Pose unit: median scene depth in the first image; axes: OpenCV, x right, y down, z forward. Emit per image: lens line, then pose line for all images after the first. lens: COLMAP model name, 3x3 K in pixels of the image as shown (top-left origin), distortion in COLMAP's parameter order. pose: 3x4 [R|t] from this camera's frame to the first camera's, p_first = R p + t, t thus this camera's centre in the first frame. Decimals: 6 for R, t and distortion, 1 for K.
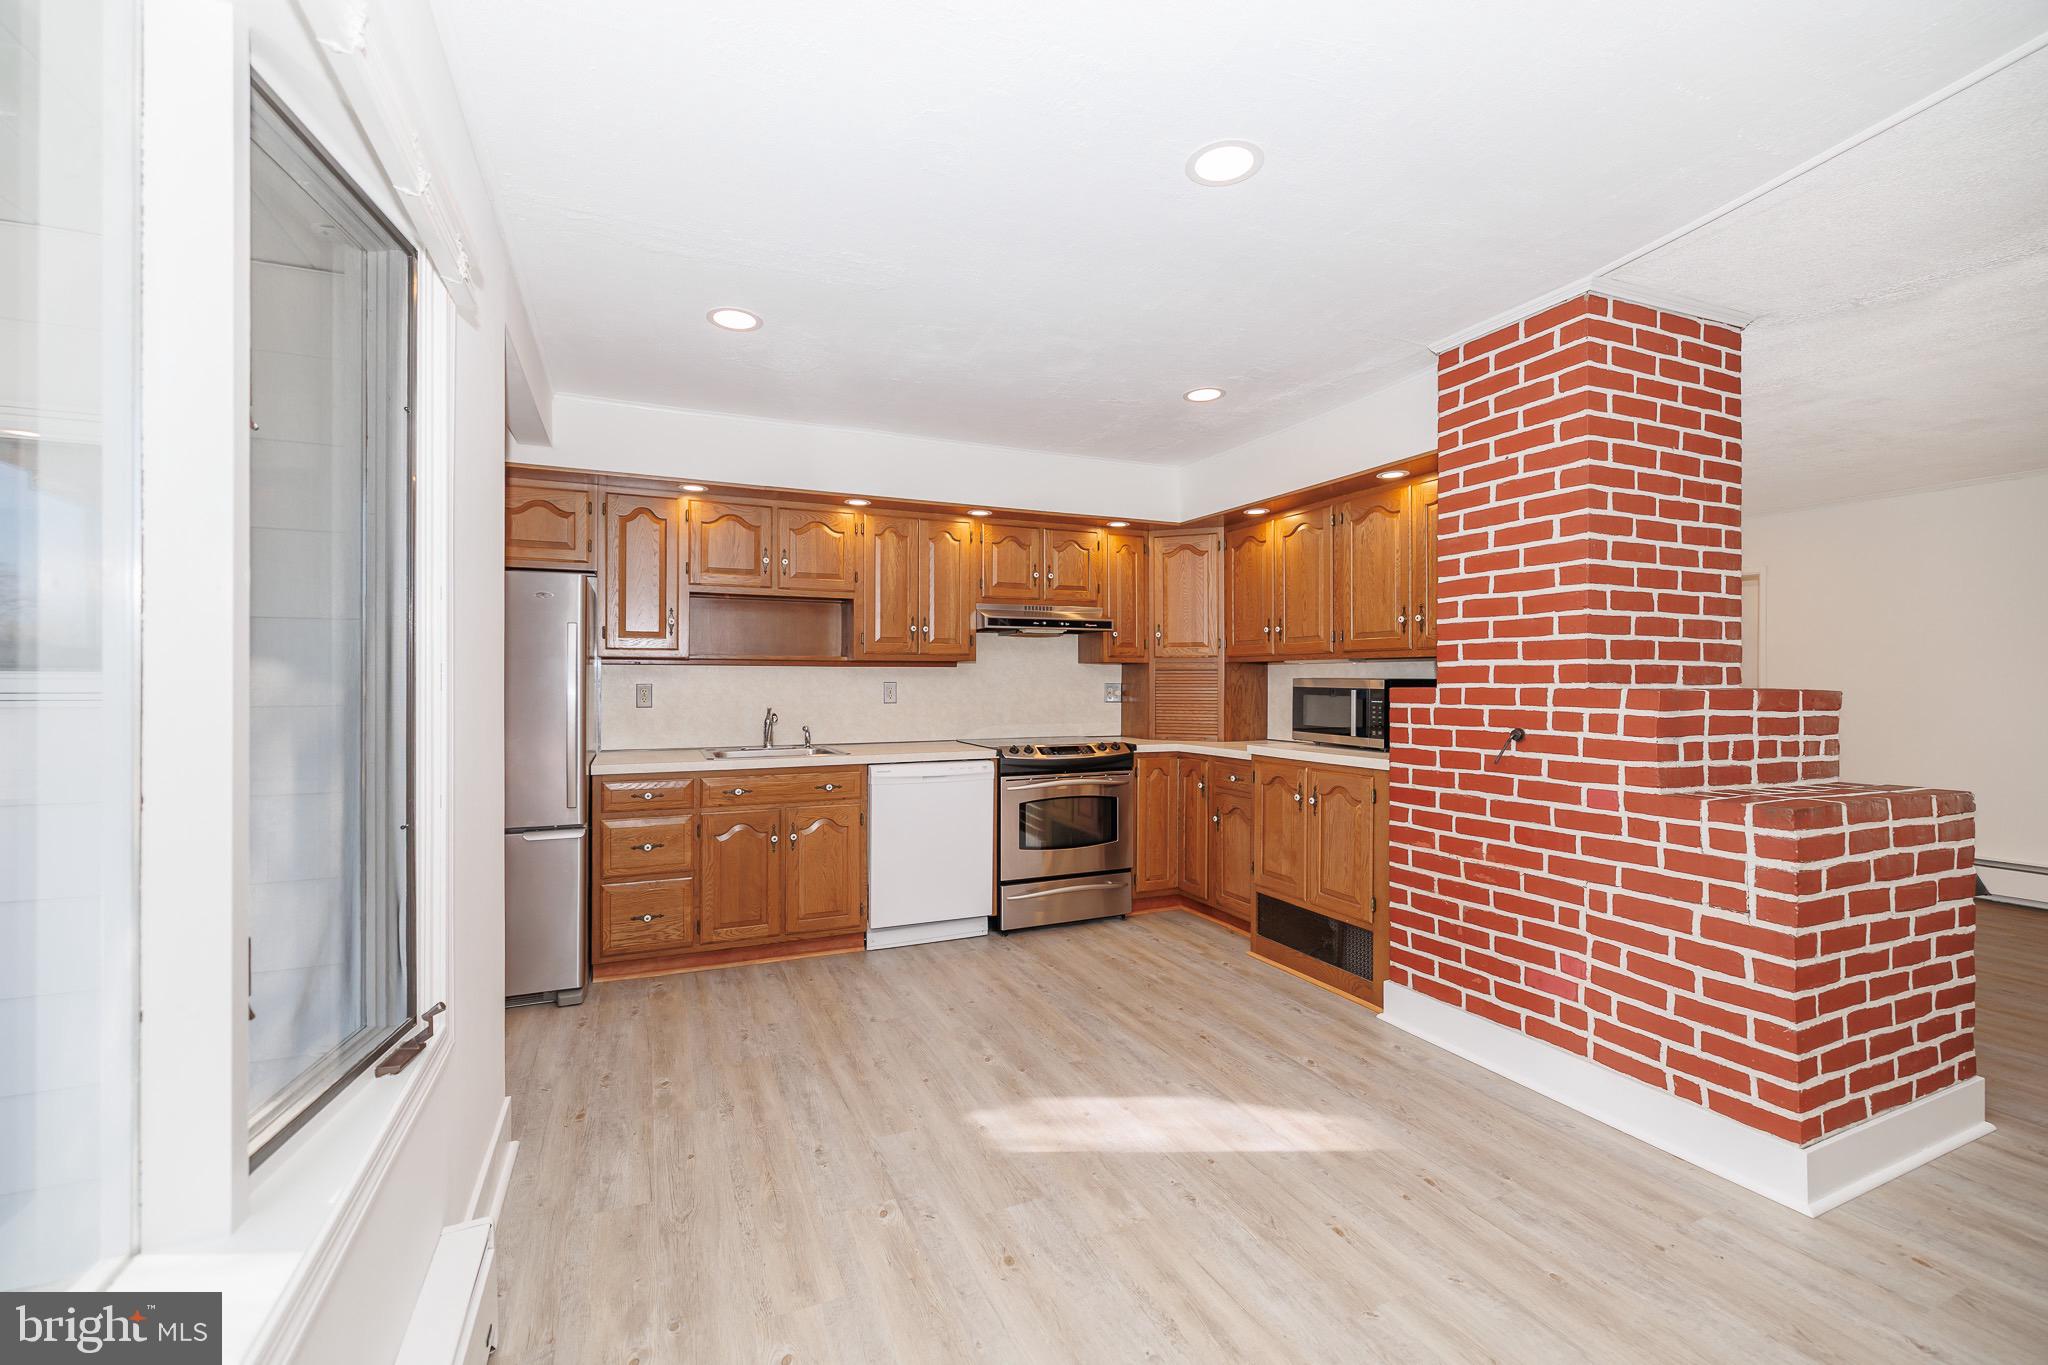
lens RADIAL K [[857.3, 0, 1024.6], [0, 857.3, 677.7], [0, 0, 1]] dist [0.000064, -0.000283]
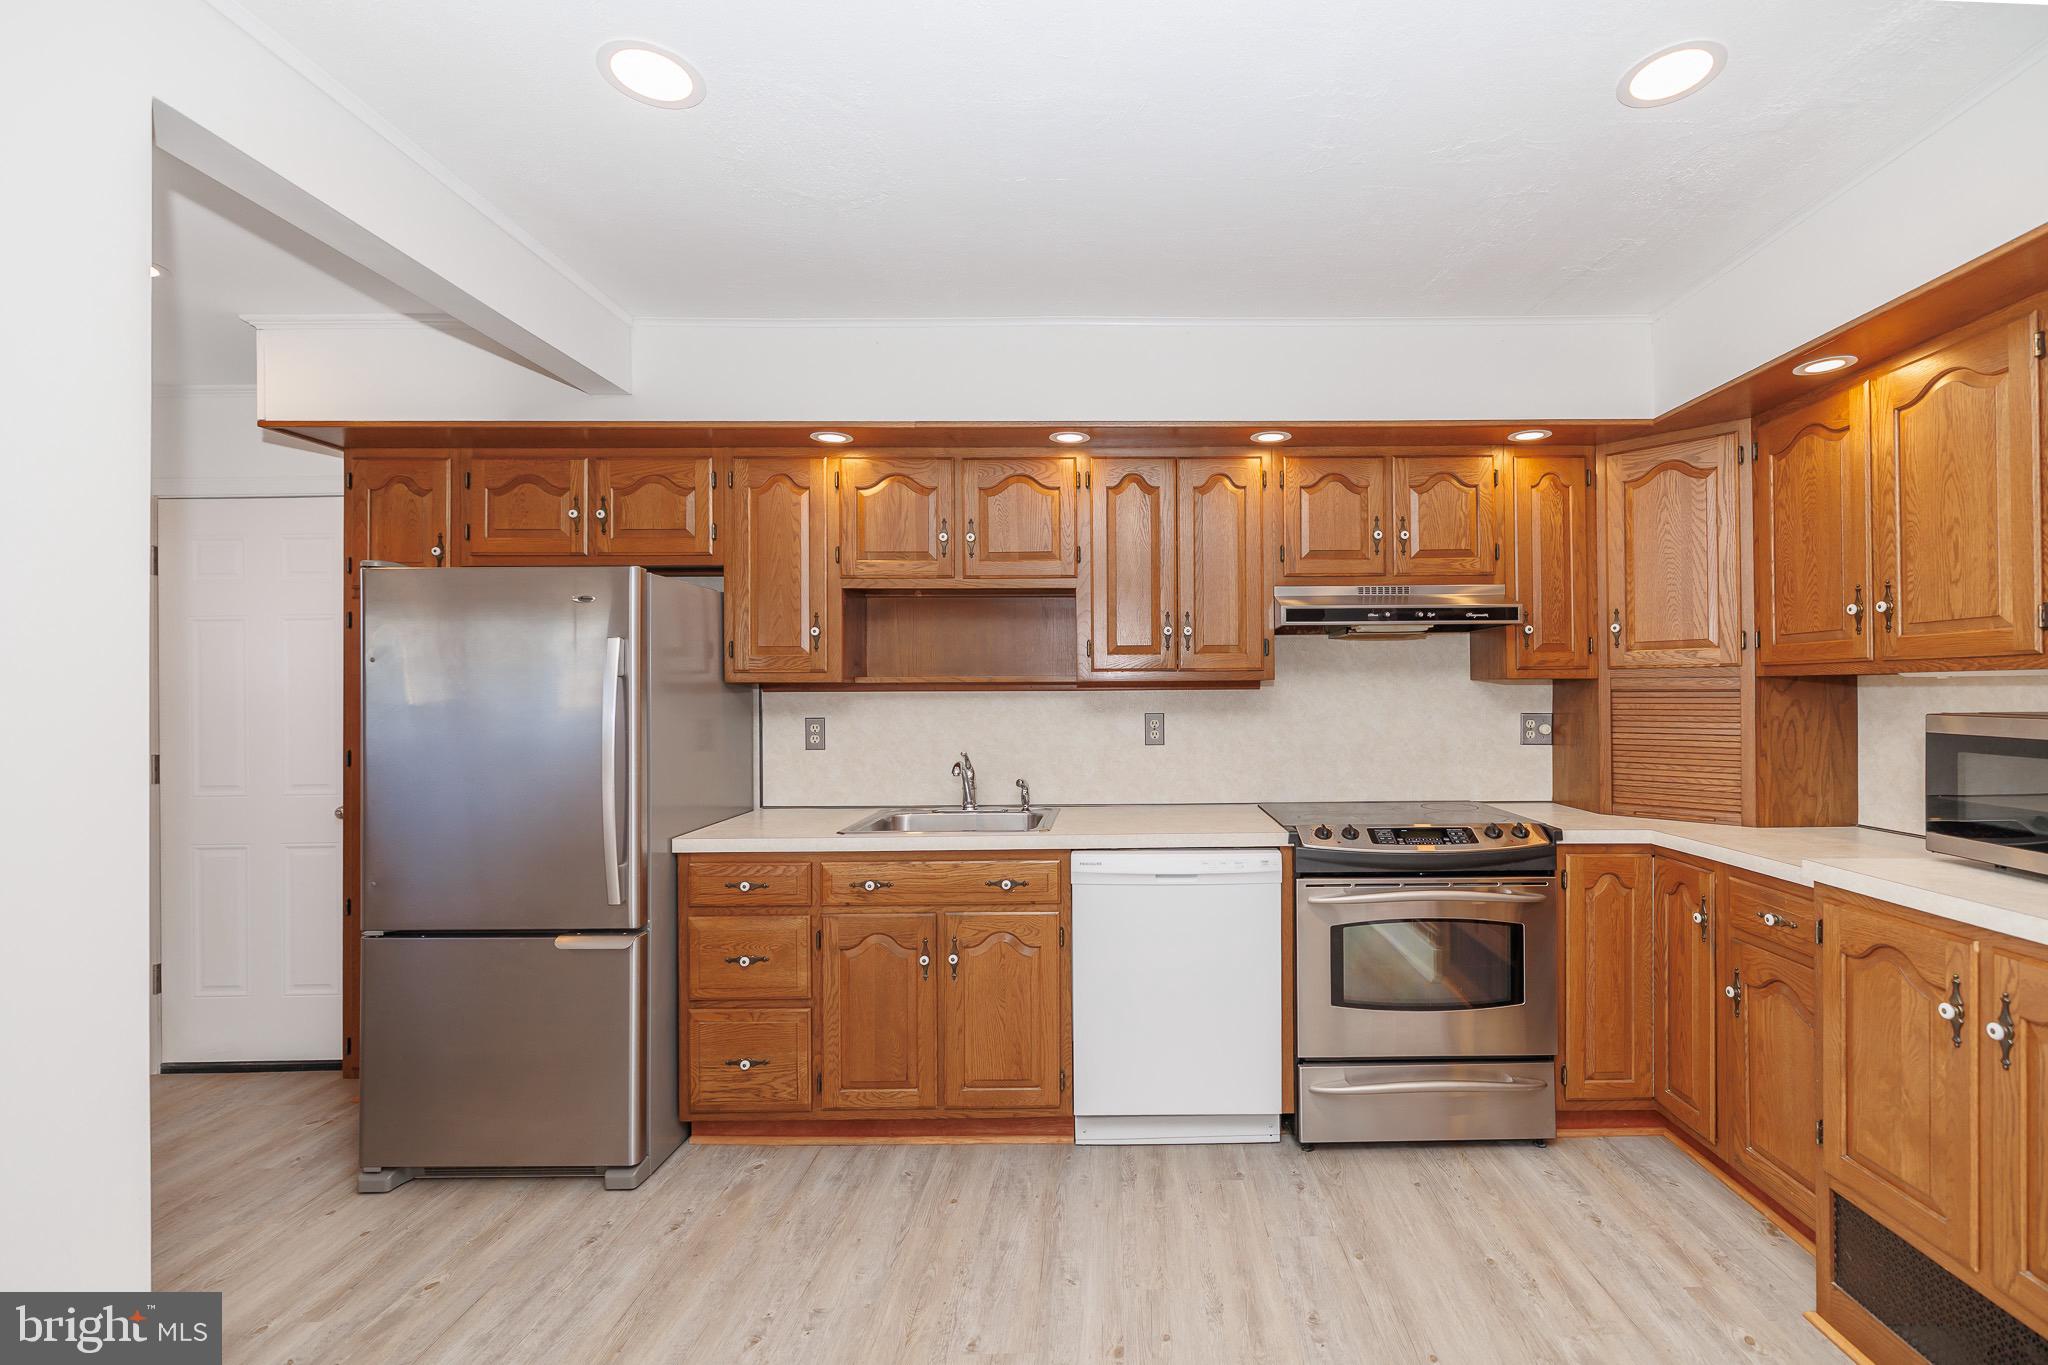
lens RADIAL K [[1041.8, 0, 1025.3], [0, 1041.8, 693.1], [0, 0, 1]] dist [0.001397, -0.001428]
pose [[0.921563, -0.008561, -0.388134, 0.077146], [0.007840, 0.999963, -0.003440, -0.009946], [0.388149, 0.000127, 0.921597, 0.267798]]
